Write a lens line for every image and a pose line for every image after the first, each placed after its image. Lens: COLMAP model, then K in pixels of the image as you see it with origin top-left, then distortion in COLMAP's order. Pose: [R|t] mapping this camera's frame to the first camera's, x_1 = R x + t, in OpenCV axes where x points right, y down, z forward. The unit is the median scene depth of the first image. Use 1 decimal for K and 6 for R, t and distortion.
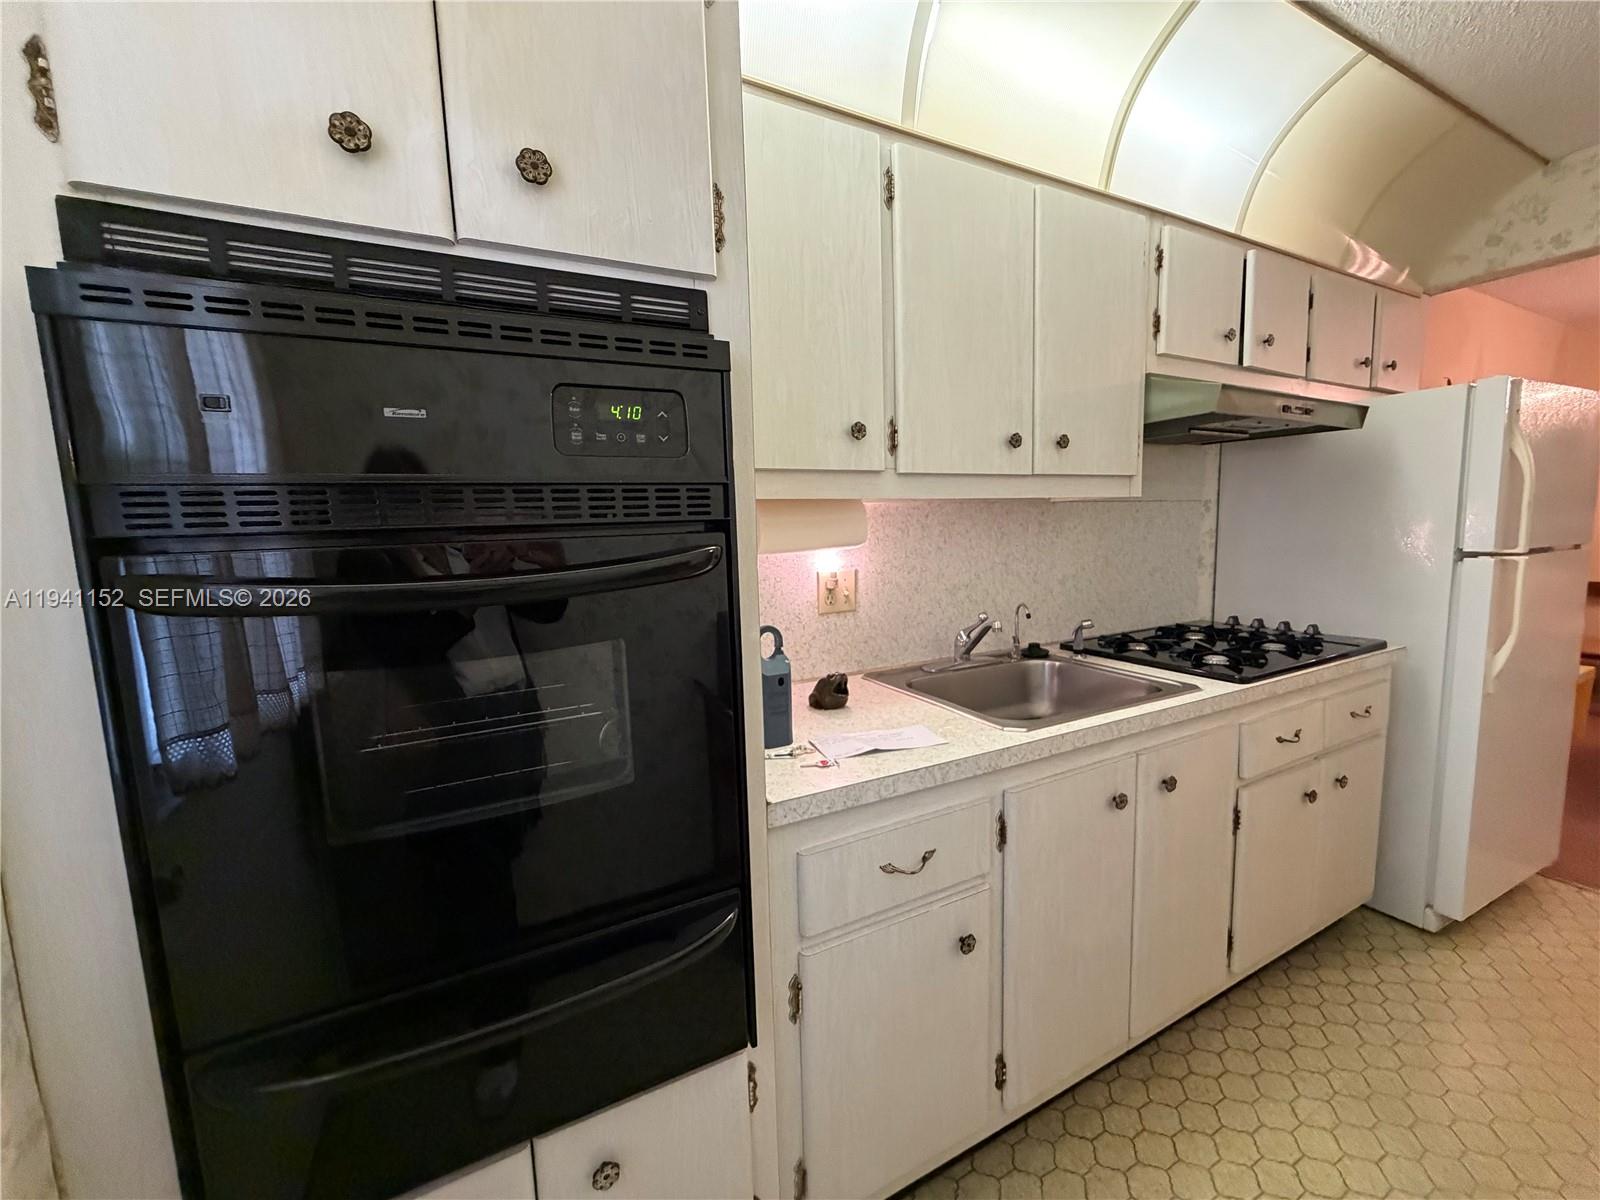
lens RADIAL K [[633.3, 0, 802.0], [0, 633.3, 589.1], [0, 0, 1]] dist [-0.000794, 0.000007]
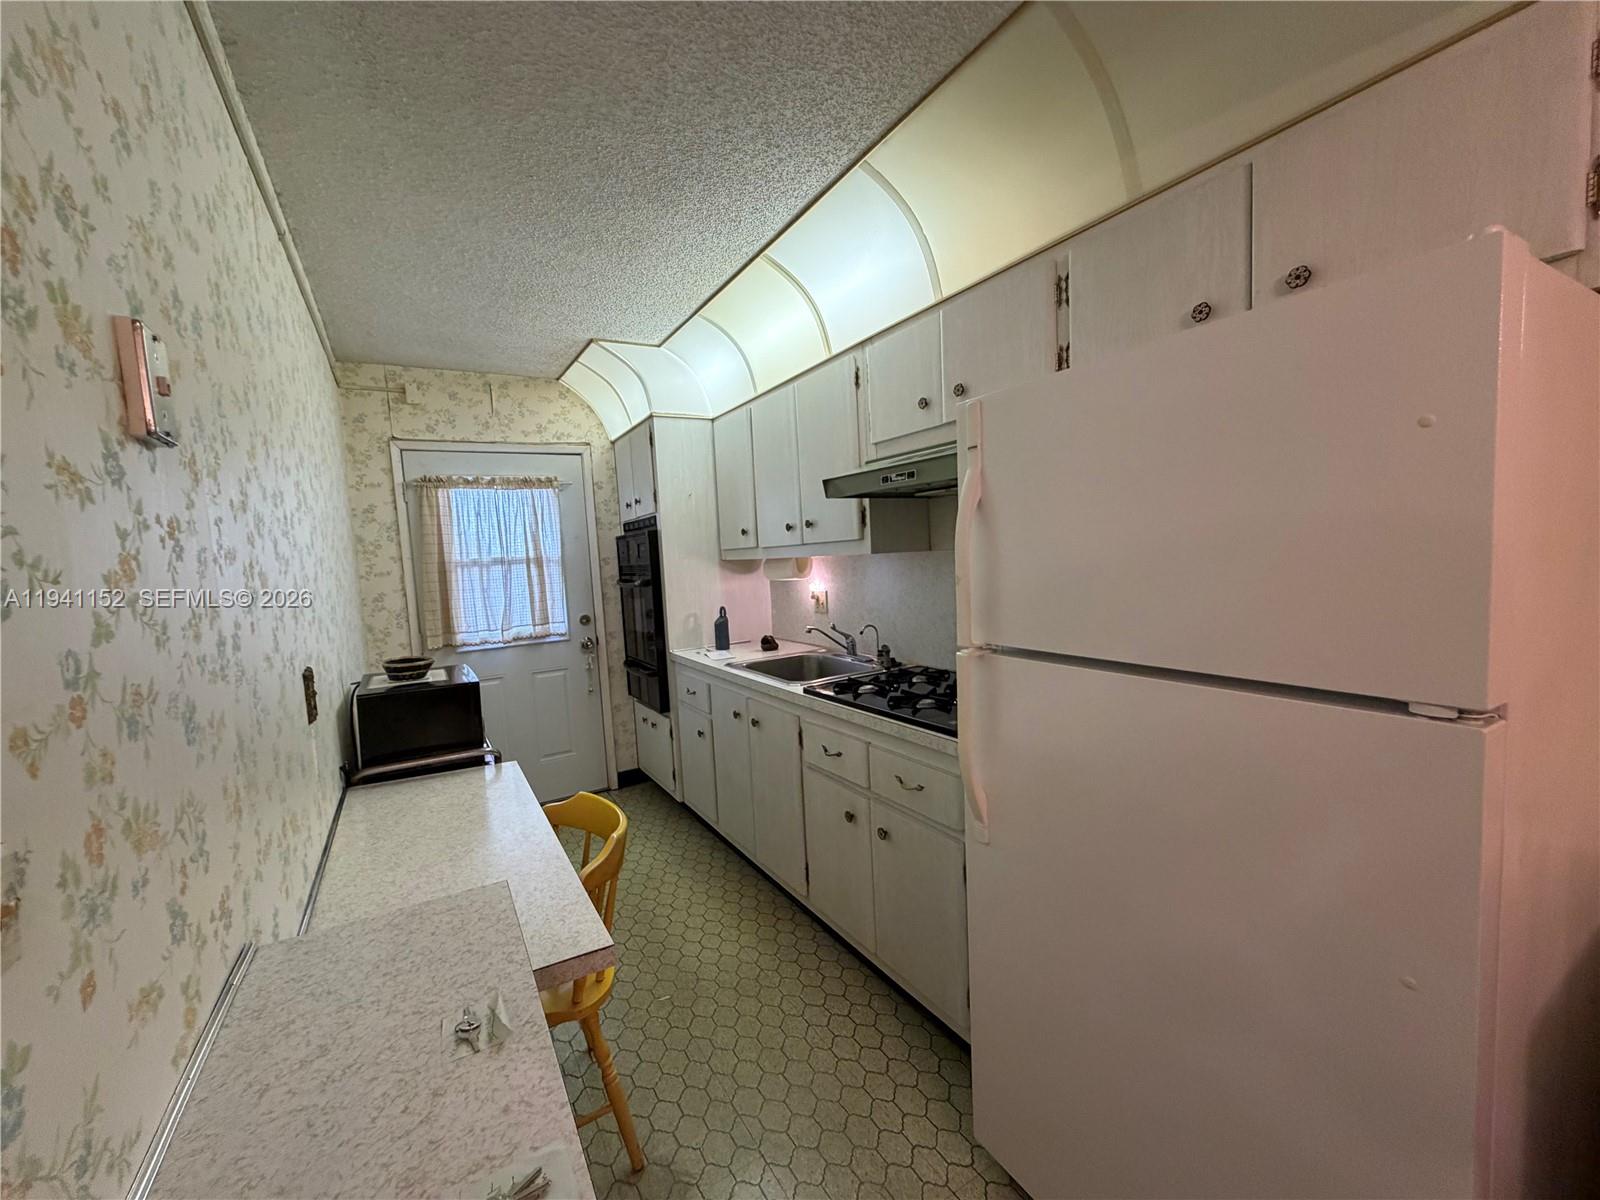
lens RADIAL K [[633.3, 0, 802.4], [0, 633.3, 595.6], [0, 0, 1]] dist [-0.000794, 0.000007]
pose [[0.074741, 0.093043, -0.992853, 1.912652], [-0.065375, 0.993953, 0.088225, -0.173970], [0.995058, 0.058314, 0.080372, 0.791054]]
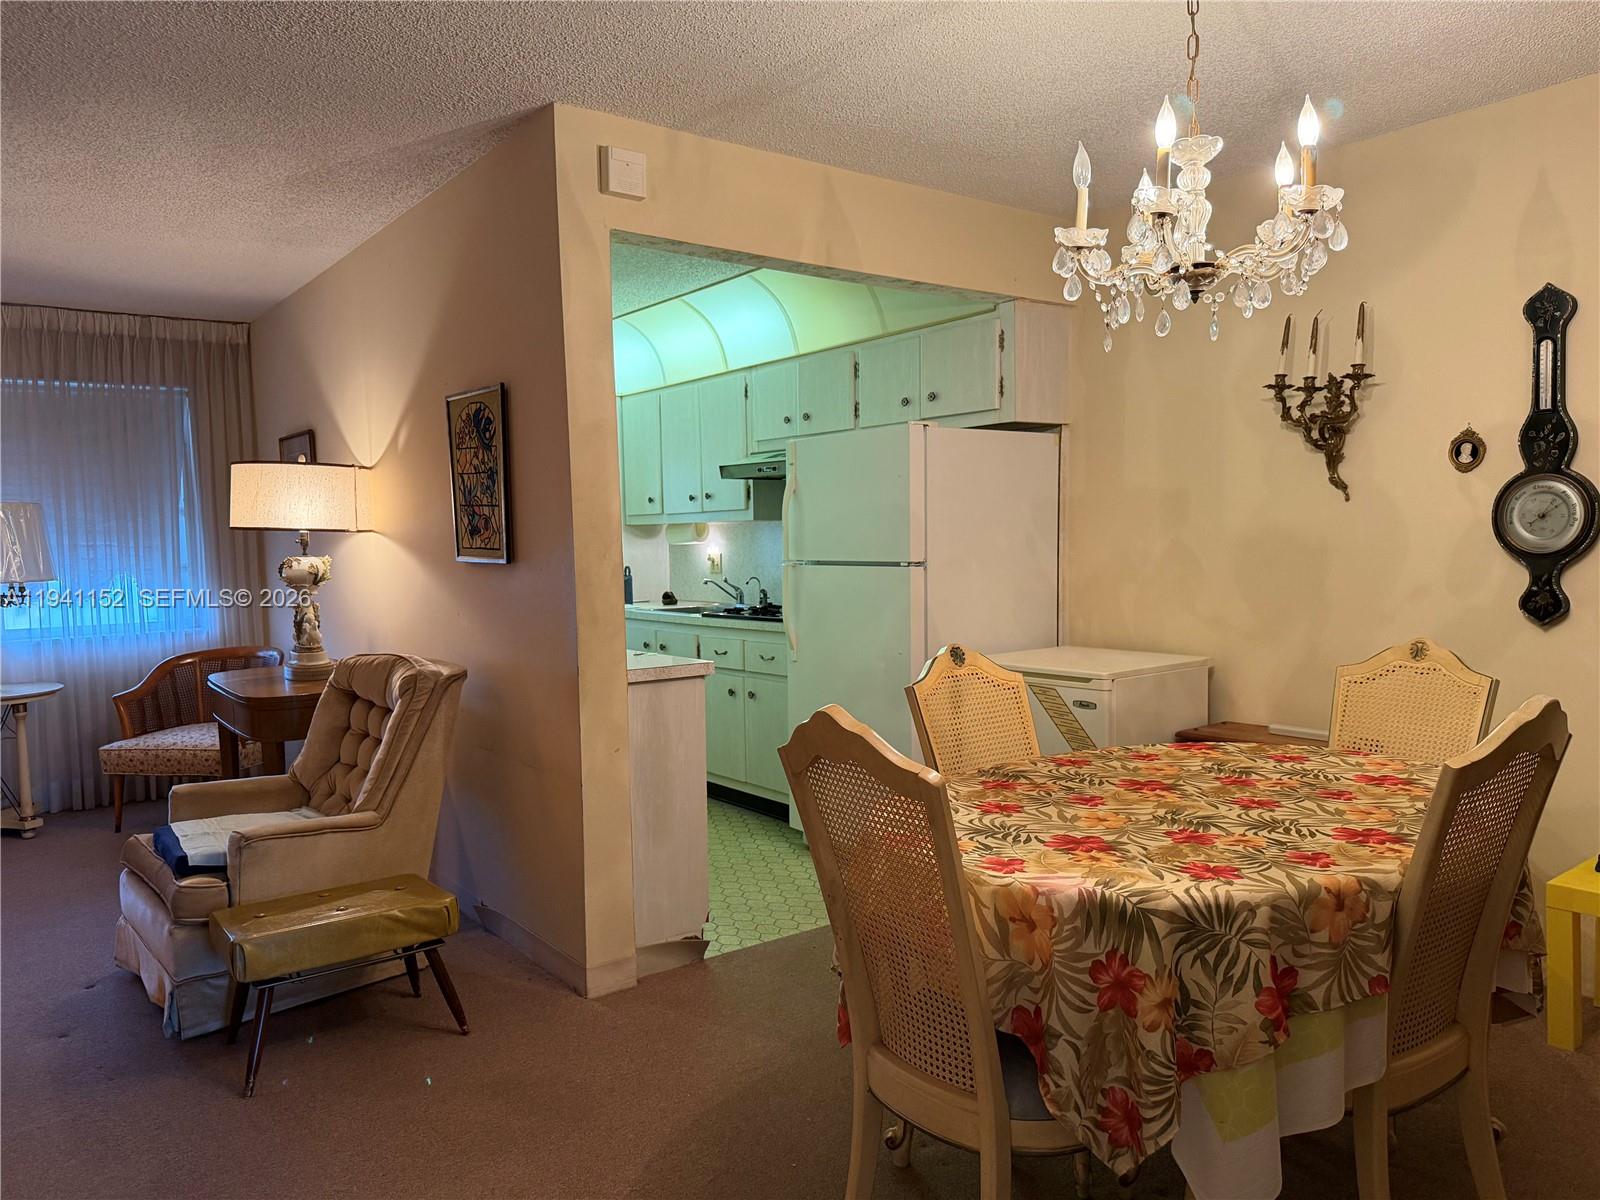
lens RADIAL K [[1131.9, 0, 788.3], [0, 1131.9, 611.3], [0, 0, 1]] dist [0.021737, -0.016471]
pose [[0.164291, 0.092250, -0.982089, 3.886393], [-0.098390, 0.992185, 0.076739, -0.151227], [0.981493, 0.084020, 0.172083, 0.591569]]
